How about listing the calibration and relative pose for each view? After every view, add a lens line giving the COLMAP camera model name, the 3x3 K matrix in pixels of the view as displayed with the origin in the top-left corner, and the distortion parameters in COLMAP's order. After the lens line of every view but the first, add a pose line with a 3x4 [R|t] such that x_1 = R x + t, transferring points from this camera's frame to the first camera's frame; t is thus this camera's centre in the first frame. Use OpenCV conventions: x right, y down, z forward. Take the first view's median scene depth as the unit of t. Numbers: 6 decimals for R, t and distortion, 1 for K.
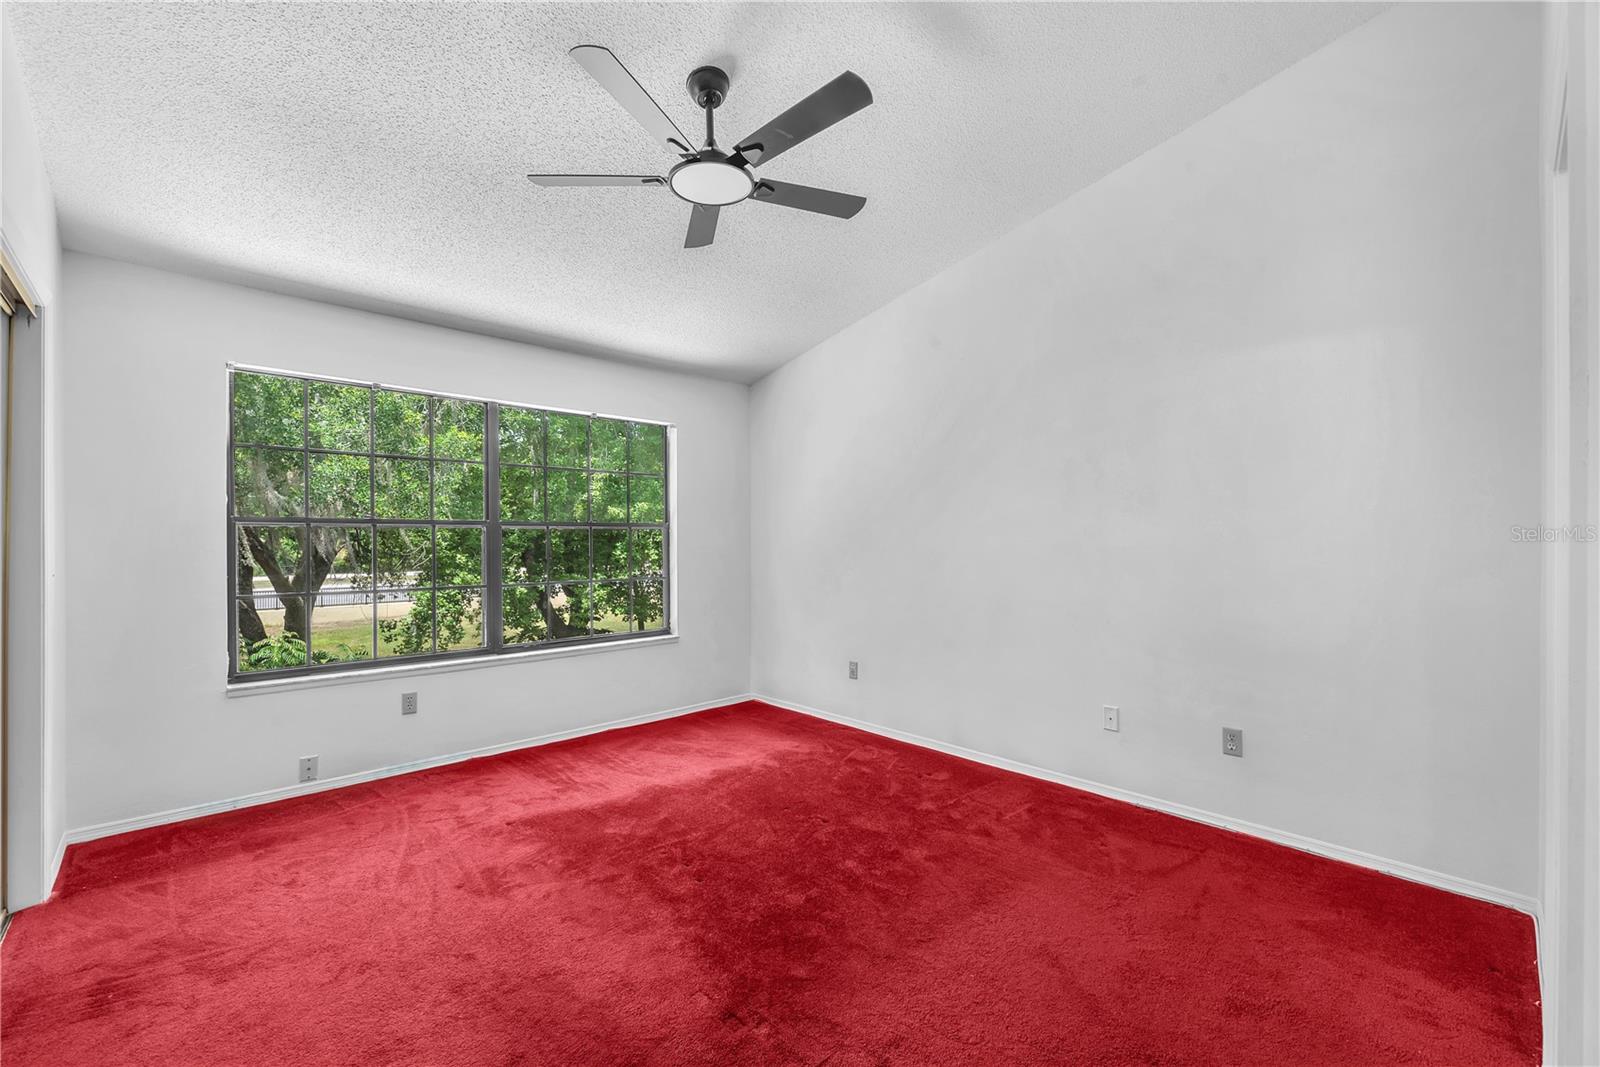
lens RADIAL K [[664.2, 0, 797.5], [0, 664.2, 545.2], [0, 0, 1]] dist [0.002401, 0.000257]
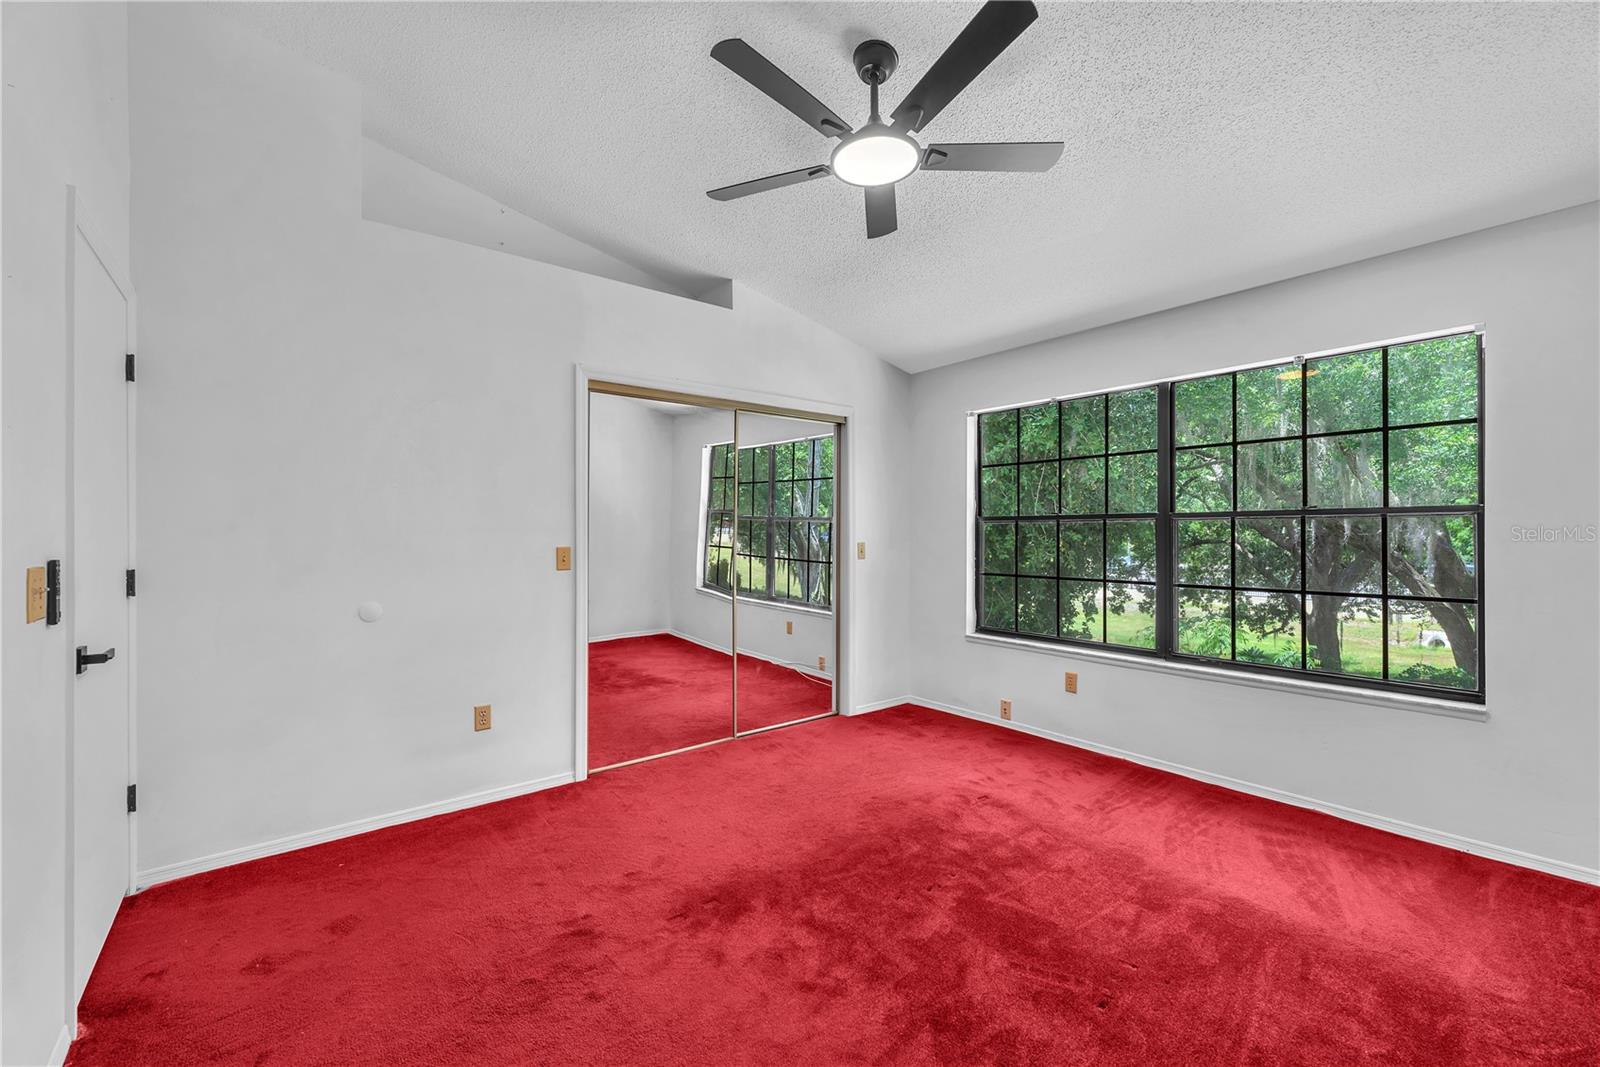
lens RADIAL K [[658.7, 0, 800.0], [0, 658.7, 533.5], [0, 0, 1]] dist [-0.000934, -0.000653]
pose [[-0.078416, 0.000841, -0.996920, 0.568502], [-0.005682, 0.999983, 0.001290, -0.008040], [0.996905, 0.005765, -0.078410, 0.674701]]
